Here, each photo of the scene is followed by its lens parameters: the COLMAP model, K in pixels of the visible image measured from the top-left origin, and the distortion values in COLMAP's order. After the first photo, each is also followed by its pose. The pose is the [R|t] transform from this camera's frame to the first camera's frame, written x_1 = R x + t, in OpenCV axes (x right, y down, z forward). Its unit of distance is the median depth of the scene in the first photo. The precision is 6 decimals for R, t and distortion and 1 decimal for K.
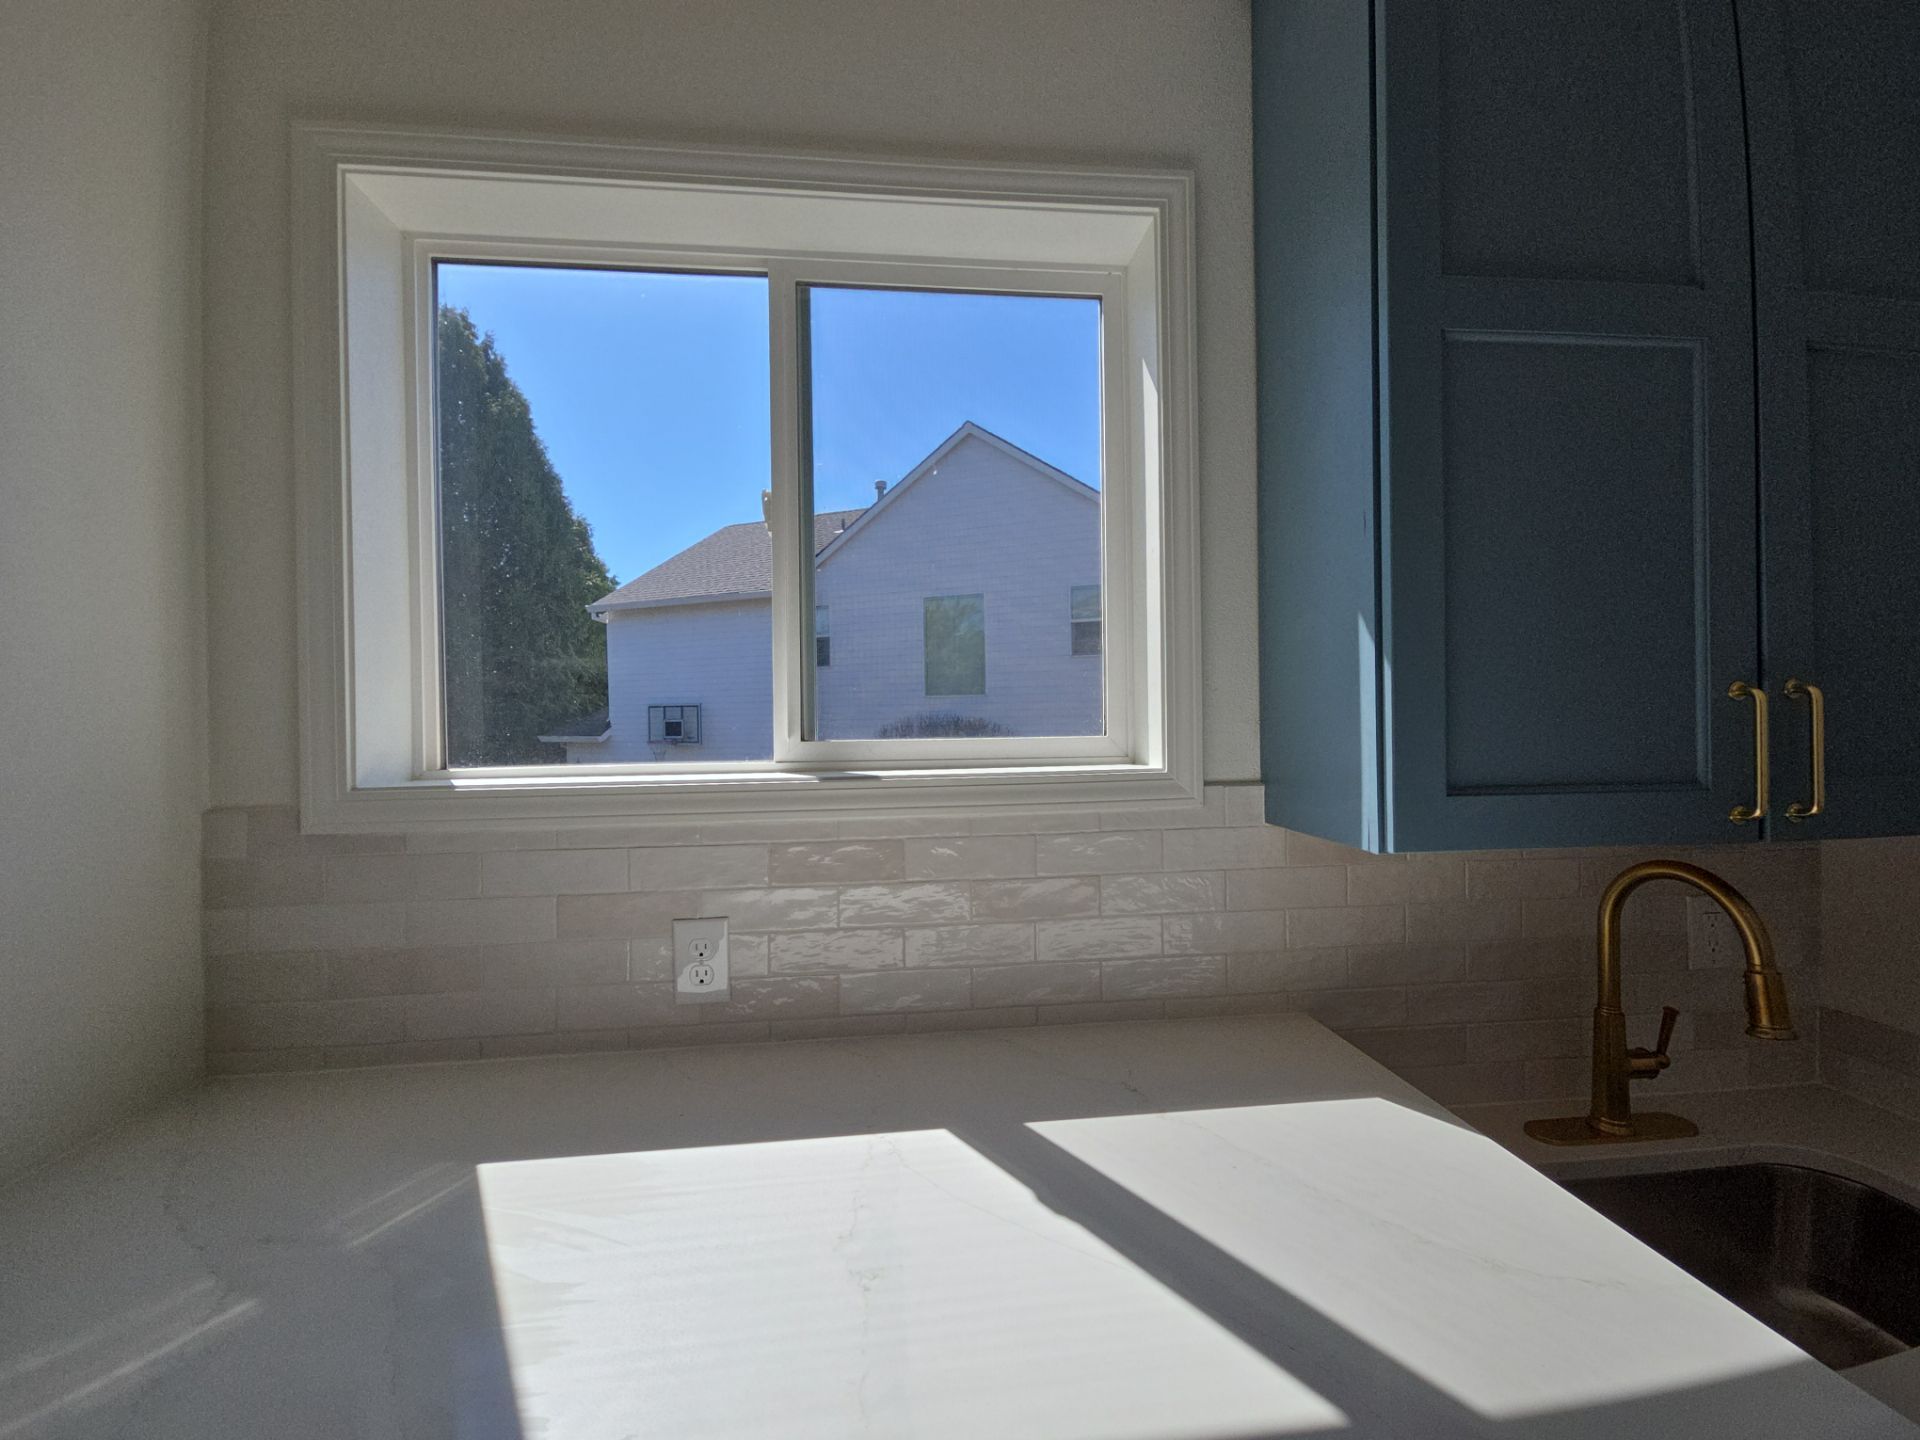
lens RADIAL K [[789.8, 0, 950.8], [0, 789.8, 715.9], [0, 0, 1]] dist [-0.000394, -0.001511]
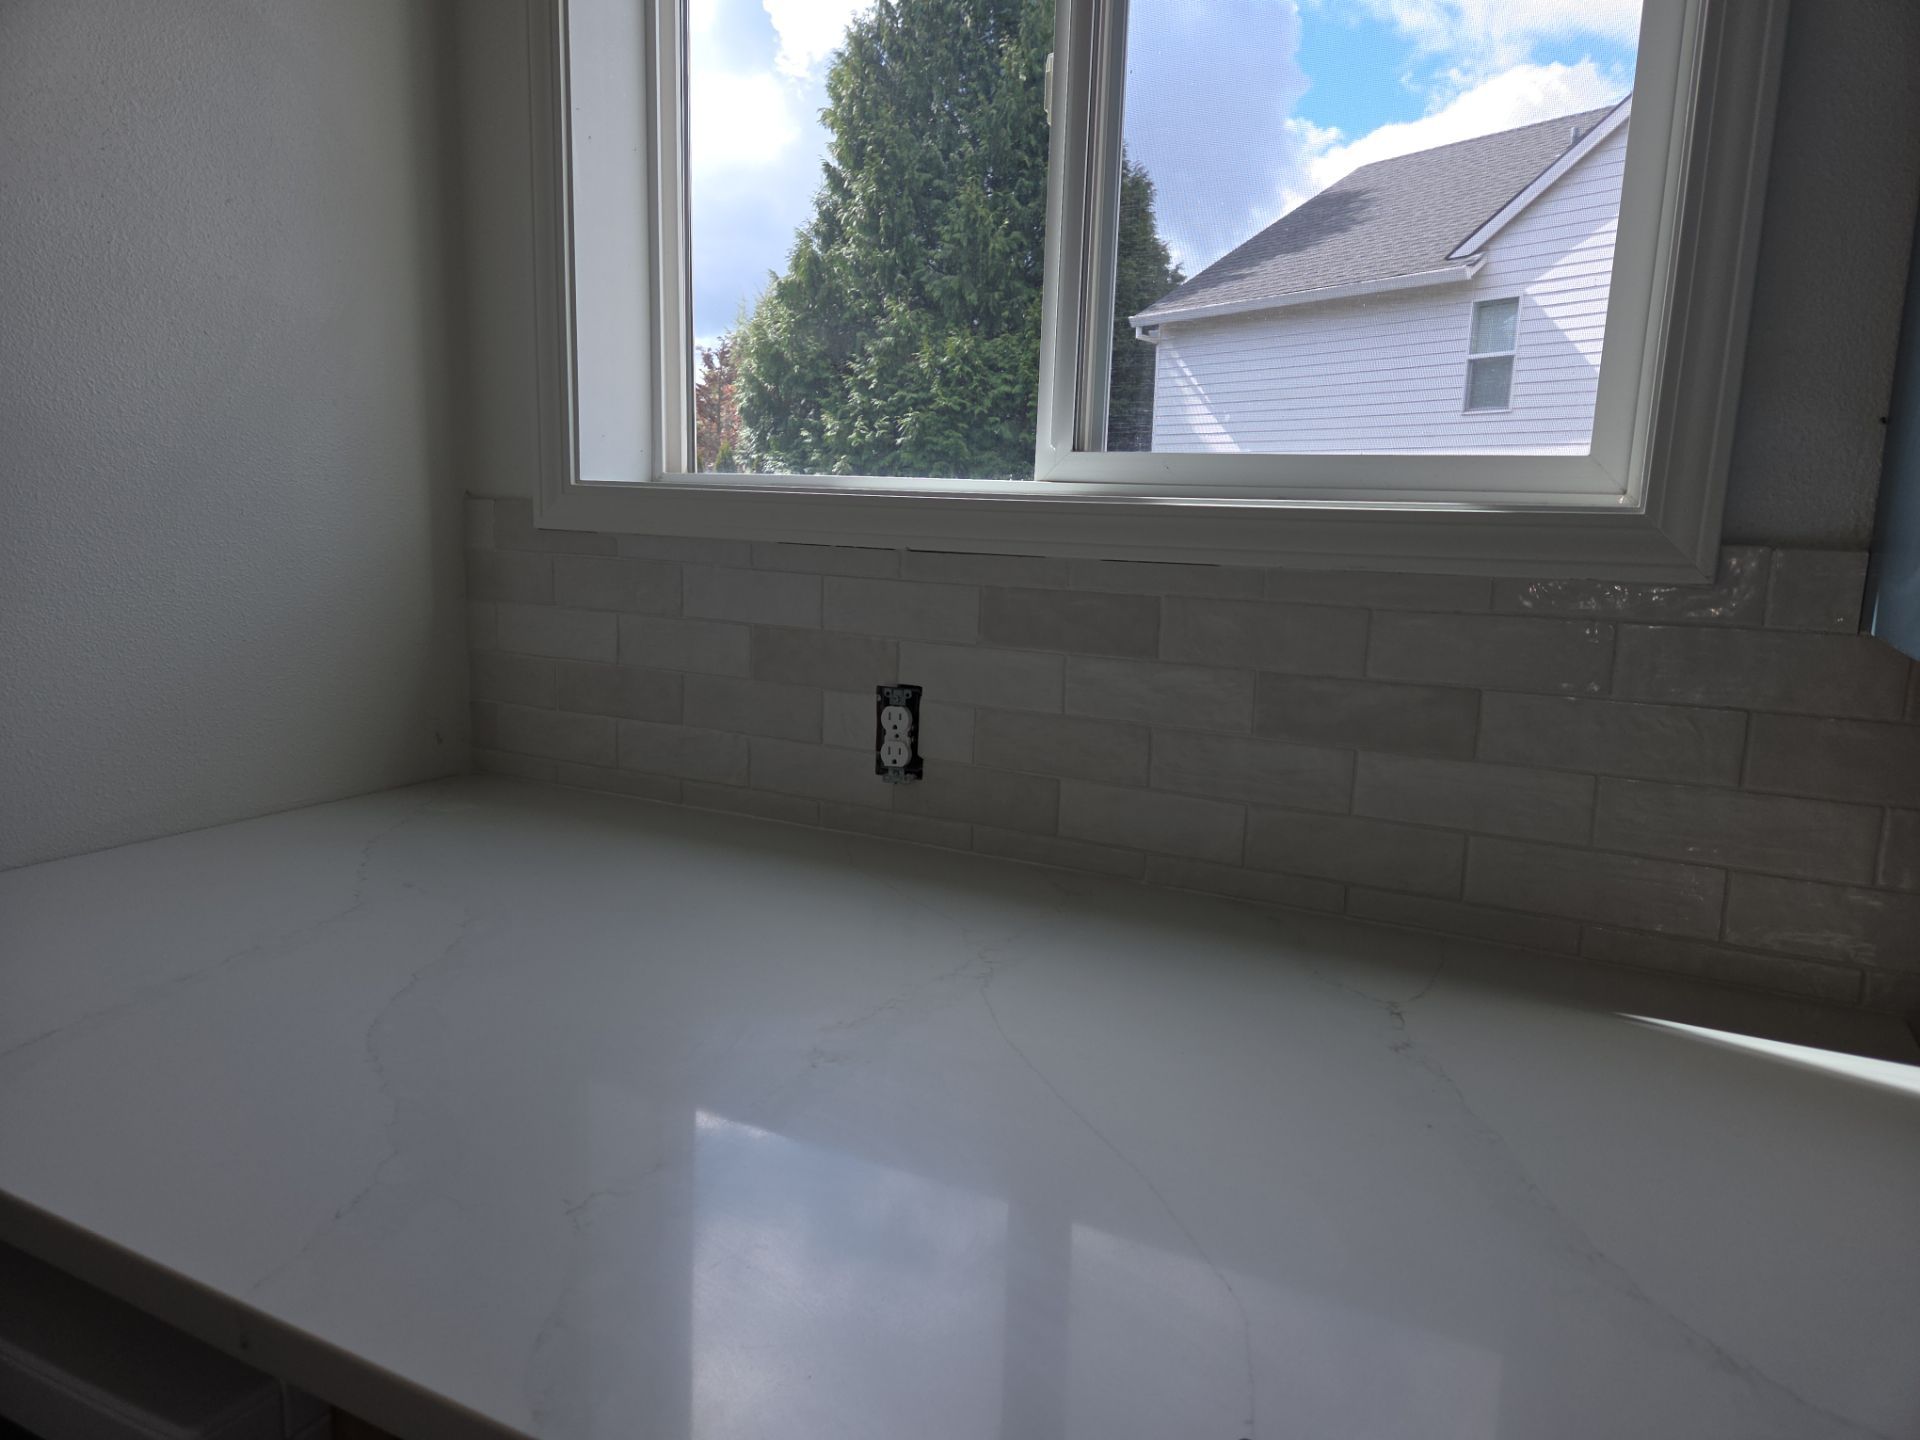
lens RADIAL K [[1309.2, 0, 963.9], [0, 1309.2, 723.0], [0, 0, 1]] dist [0.004705, -0.001074]
pose [[0.836400, 0.136661, -0.530810, 0.385582], [-0.050288, 0.983468, 0.173962, 0.076776], [0.545808, -0.118808, 0.829445, -0.010302]]
